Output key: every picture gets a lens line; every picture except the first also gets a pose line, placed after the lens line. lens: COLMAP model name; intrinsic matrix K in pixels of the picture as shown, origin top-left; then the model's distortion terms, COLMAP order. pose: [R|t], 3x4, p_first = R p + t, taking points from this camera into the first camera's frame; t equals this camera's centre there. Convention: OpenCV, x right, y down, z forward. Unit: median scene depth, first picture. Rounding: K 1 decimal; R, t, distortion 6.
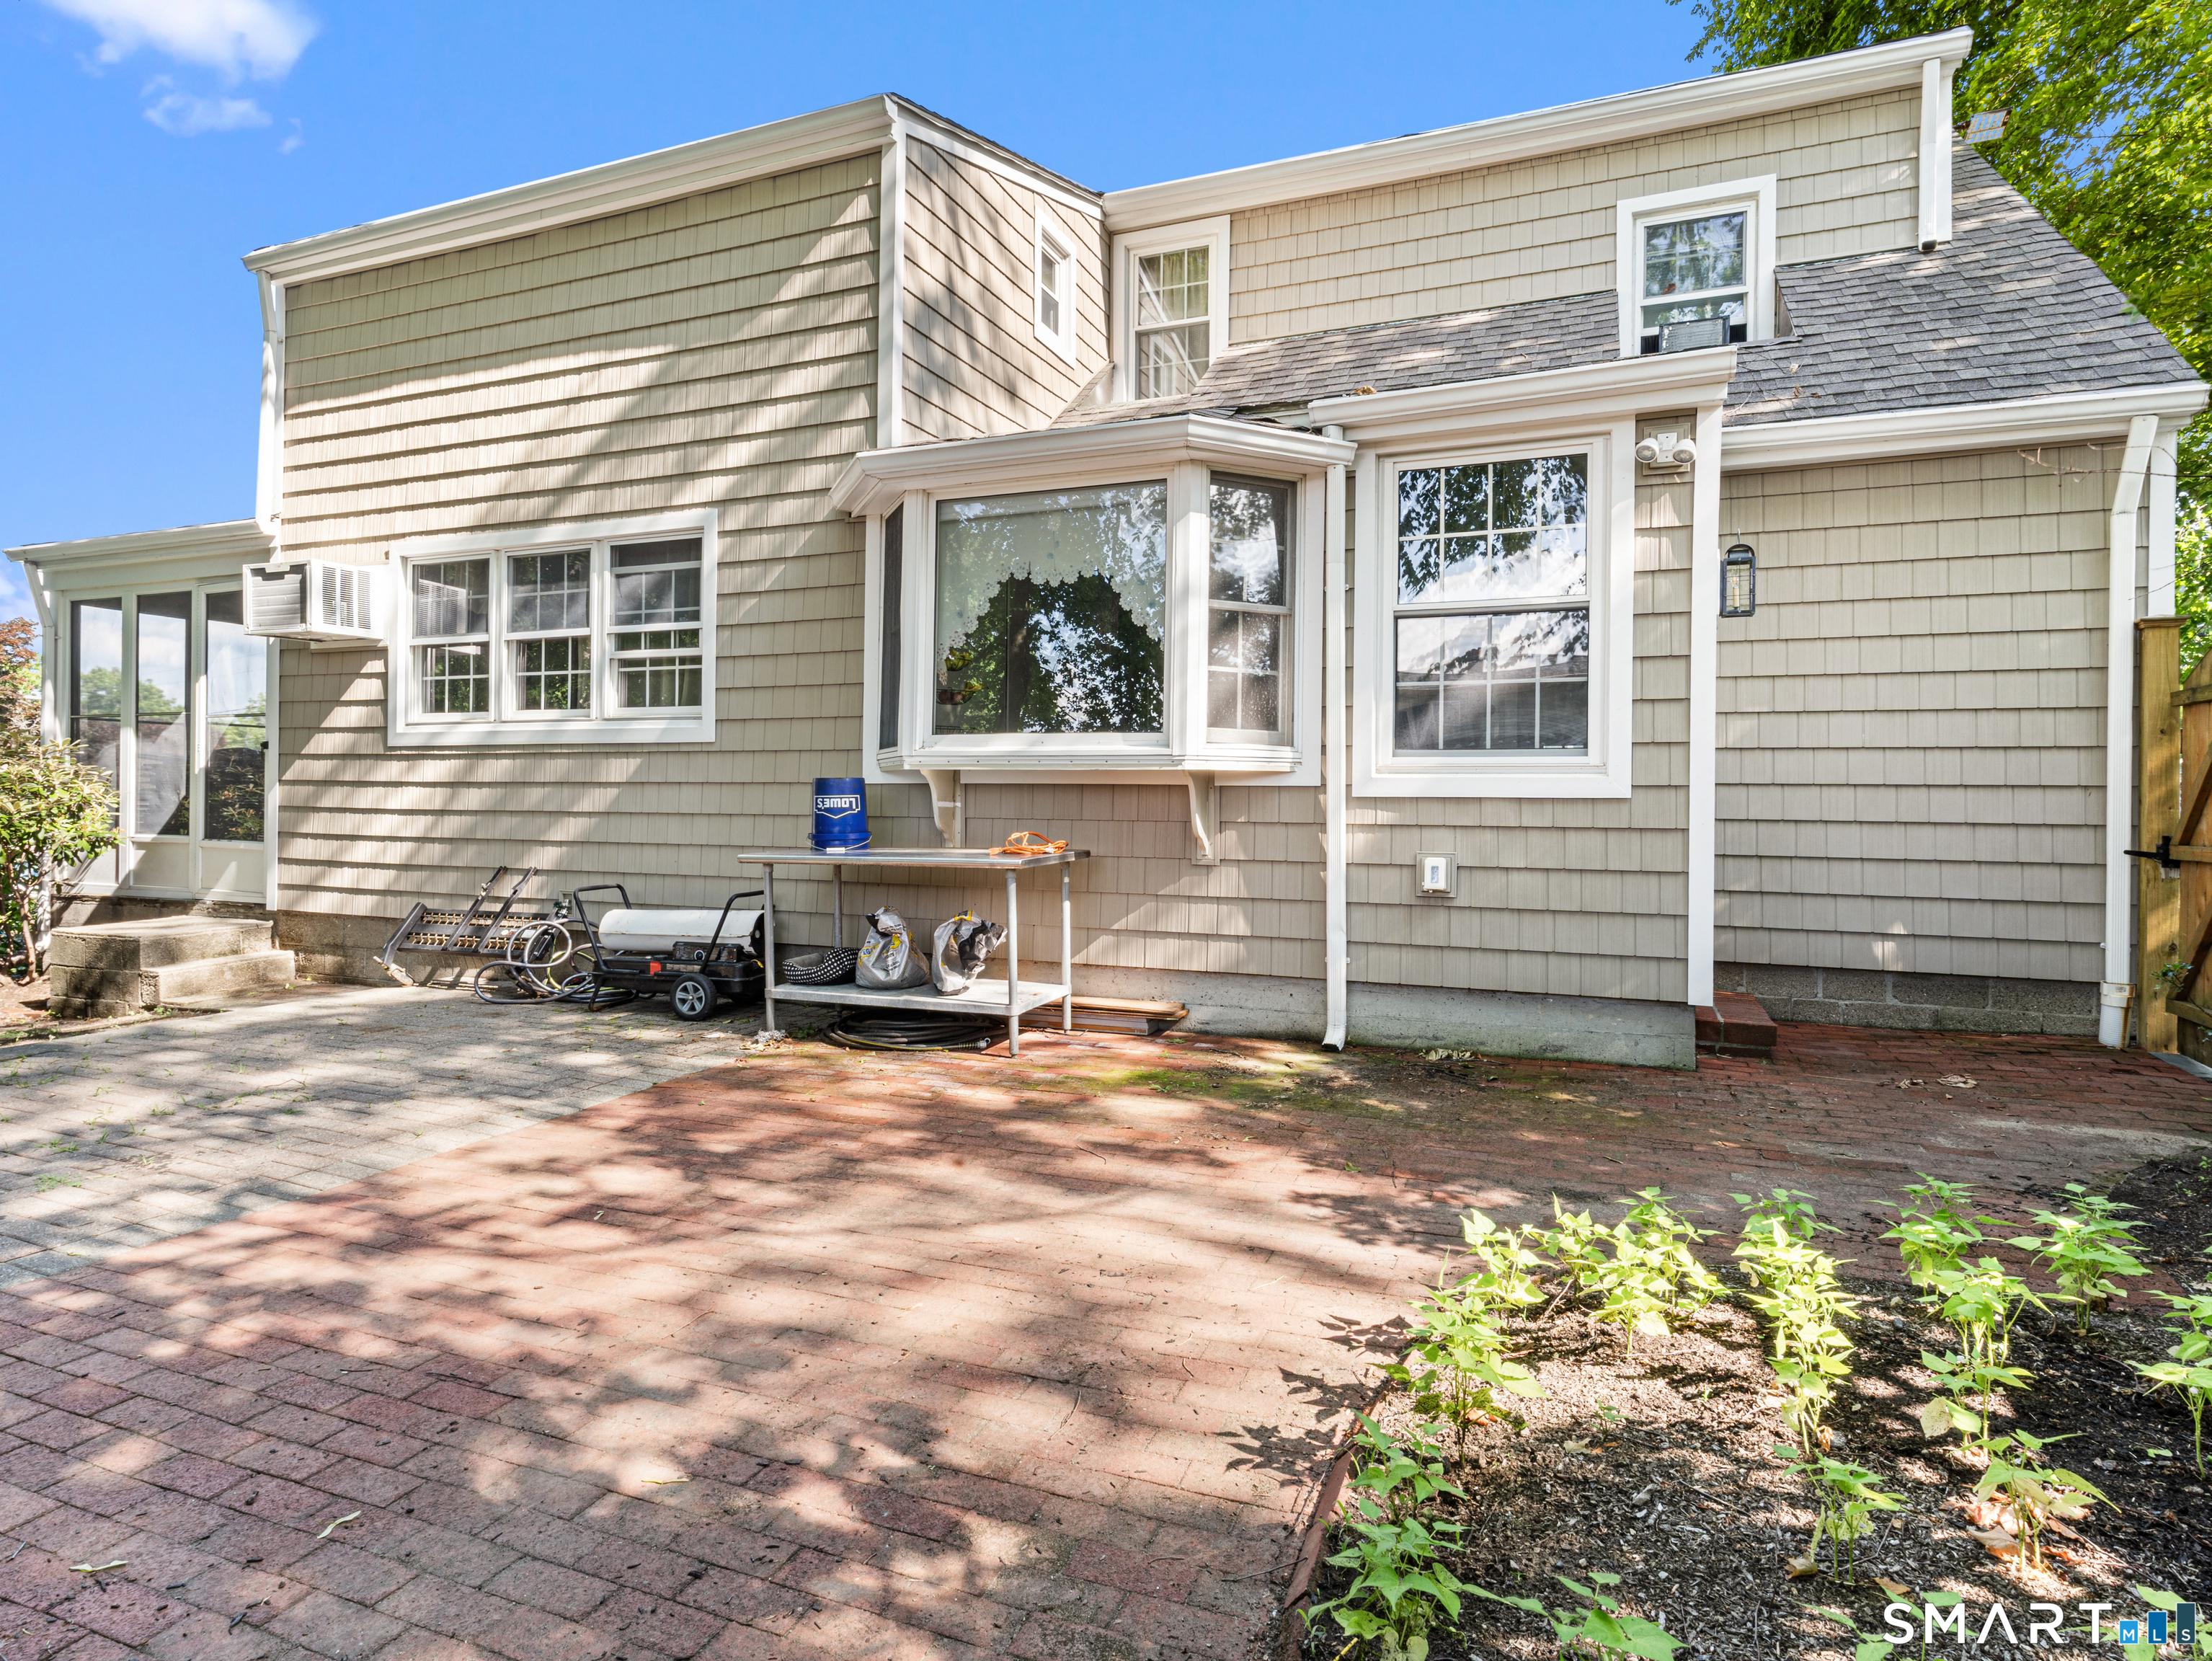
lens RADIAL K [[1197.6, 0, 1107.9], [0, 1197.6, 810.5], [0, 0, 1]] dist [0.000692, -0.000782]
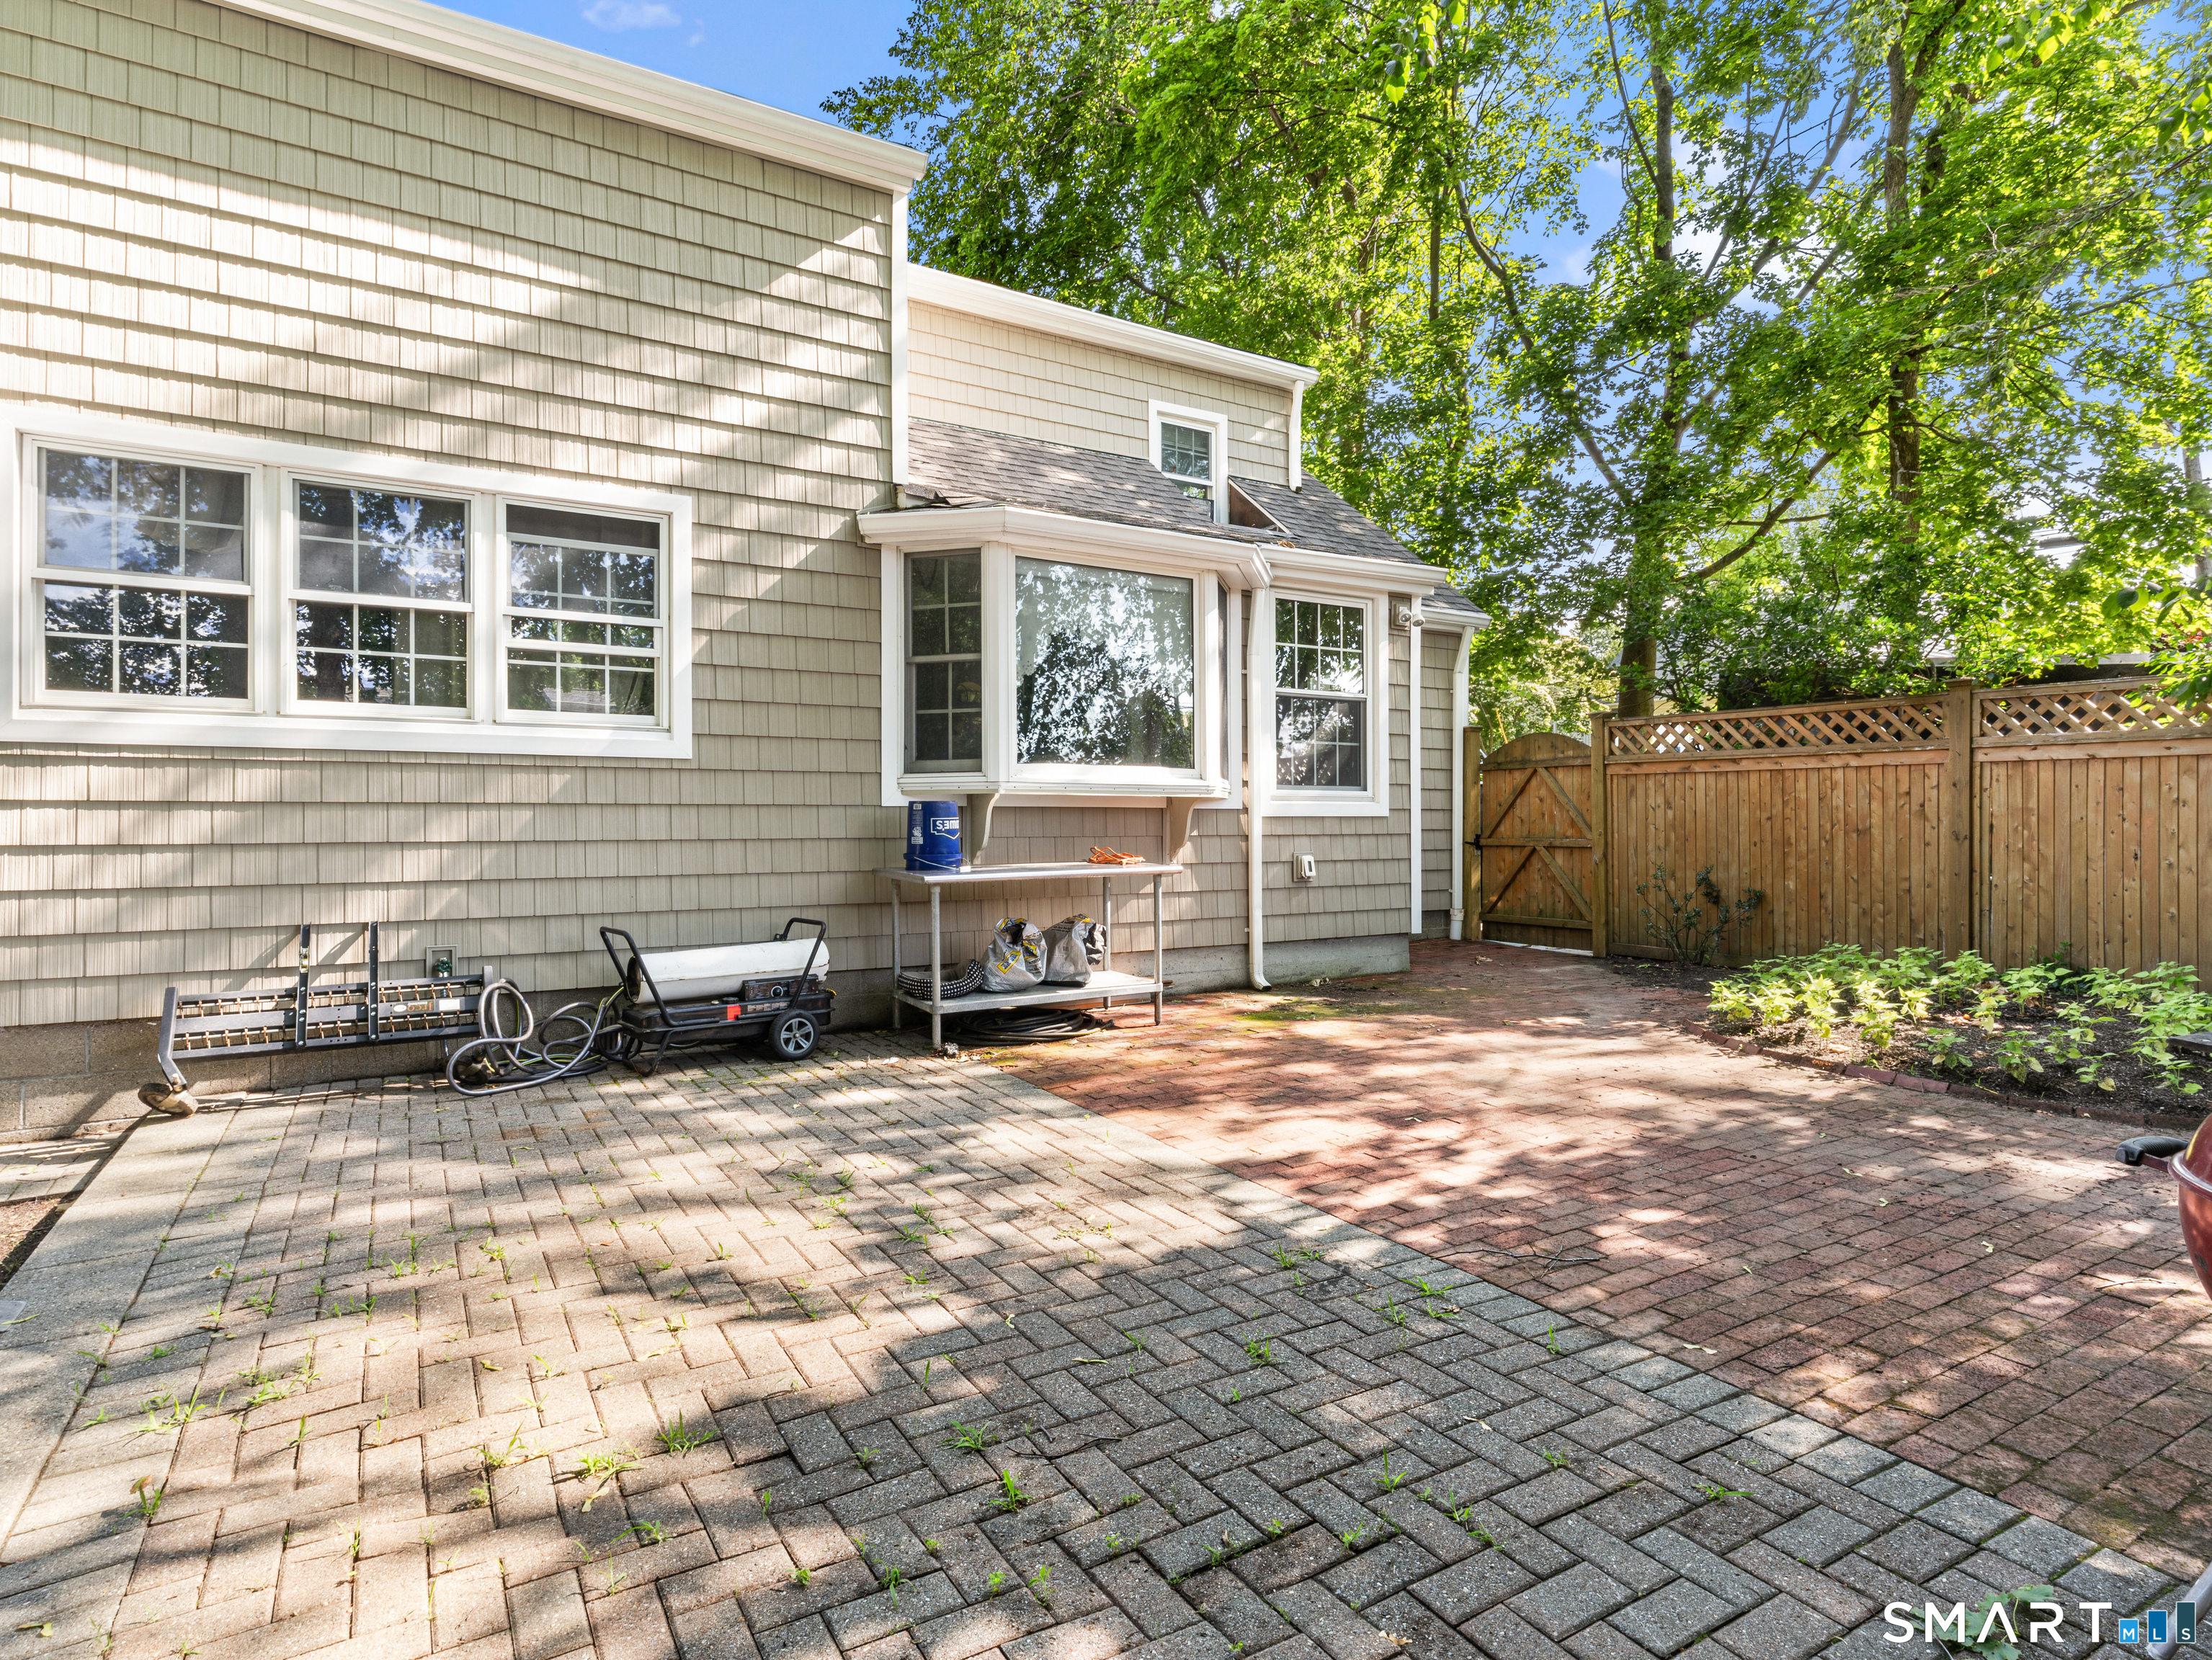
lens RADIAL K [[1172.8, 0, 1113.7], [0, 1172.8, 822.0], [0, 0, 1]] dist [0.000987, -0.000006]
pose [[0.602834, -0.008370, 0.797823, -0.846194], [0.013902, 0.999903, -0.000014, -0.005944], [-0.797745, 0.011100, 0.602892, 0.230388]]
